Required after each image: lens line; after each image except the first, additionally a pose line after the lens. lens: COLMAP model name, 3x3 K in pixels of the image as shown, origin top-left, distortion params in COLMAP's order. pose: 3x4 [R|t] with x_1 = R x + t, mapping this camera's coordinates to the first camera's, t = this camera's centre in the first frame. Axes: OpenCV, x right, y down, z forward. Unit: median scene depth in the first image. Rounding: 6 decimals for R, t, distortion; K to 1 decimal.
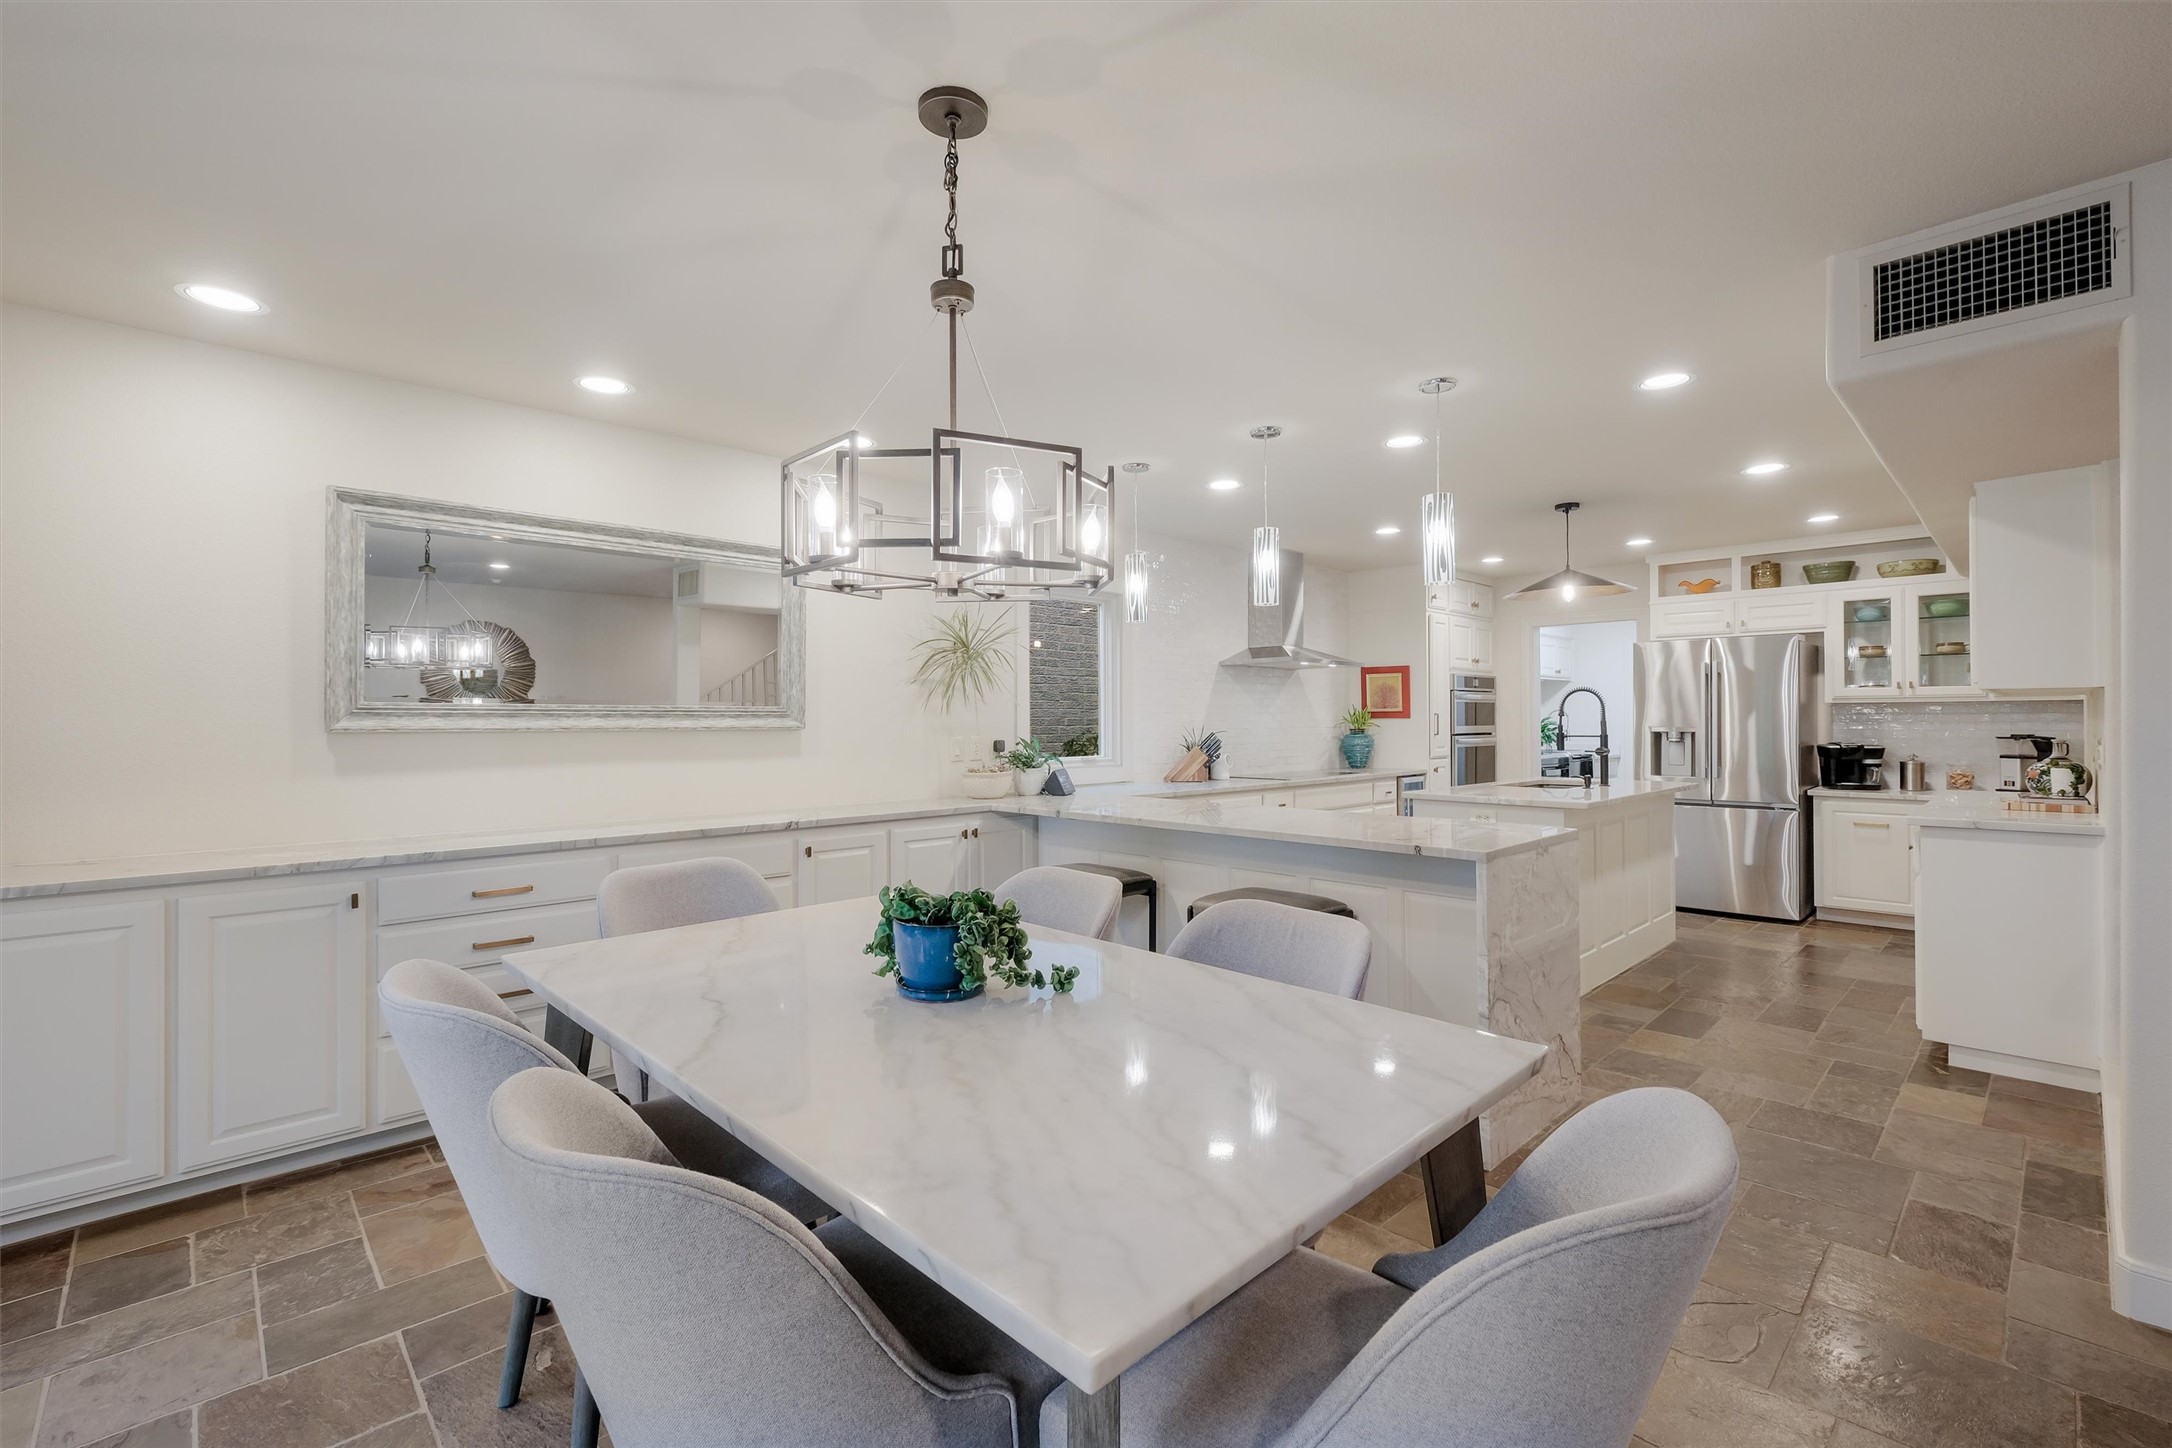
lens RADIAL K [[933.8, 0, 1086.4], [0, 933.8, 720.9], [0, 0, 1]] dist [0.006831, 0.000232]
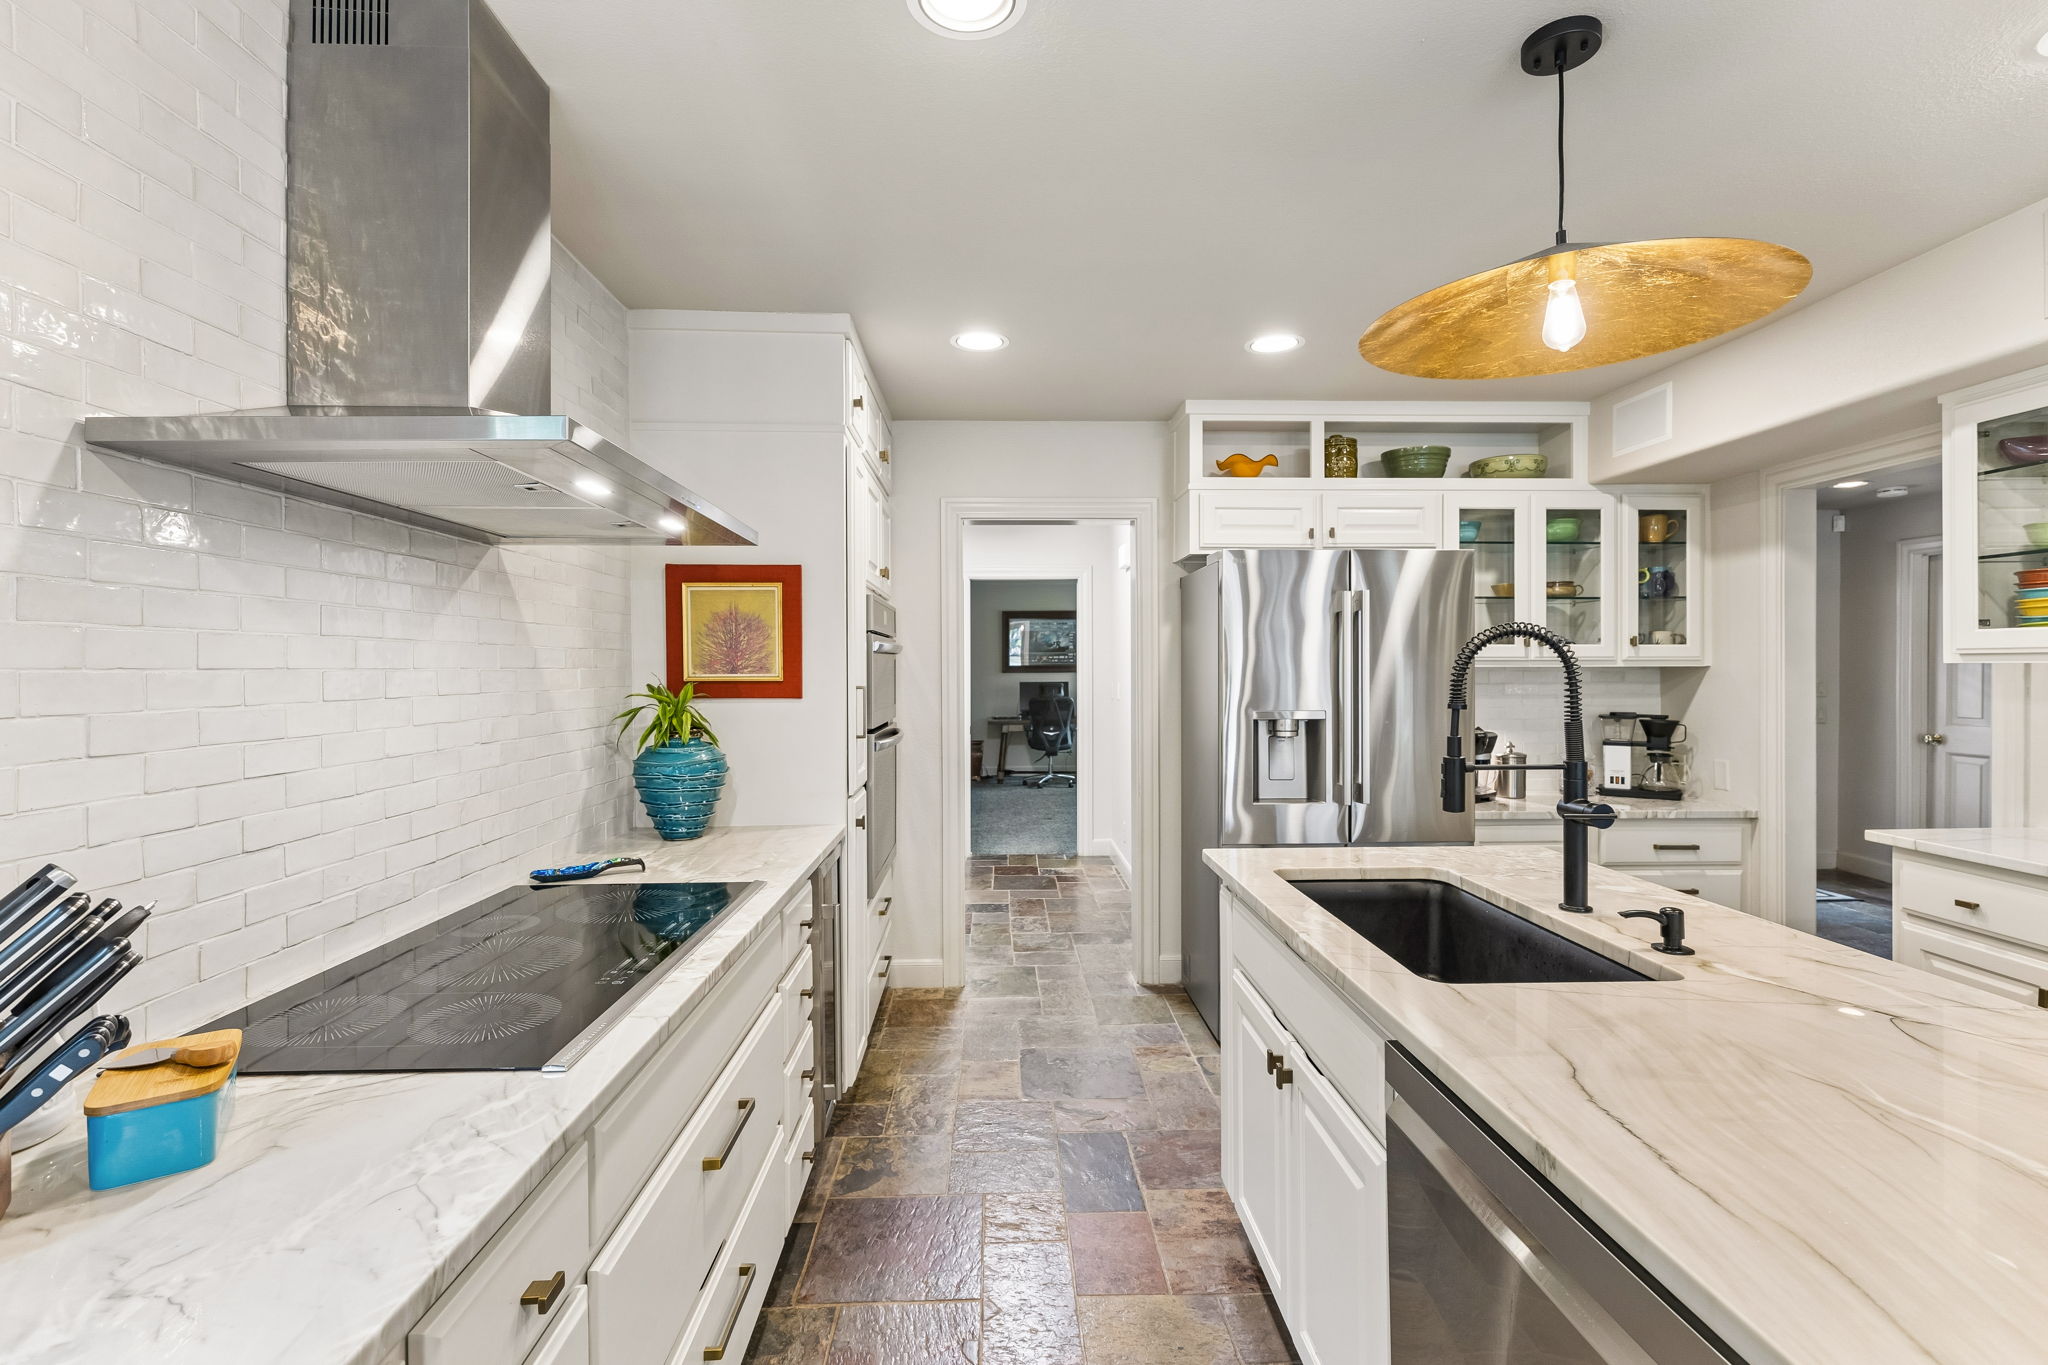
lens RADIAL K [[933.9, 0, 1023.3], [0, 933.9, 674.0], [0, 0, 1]] dist [-0.002588, -0.000069]
pose [[0.672269, -0.006263, 0.740280, 0.113656], [-0.000472, 0.999960, 0.008889, -0.016864], [-0.740306, -0.006325, 0.672240, 0.660409]]
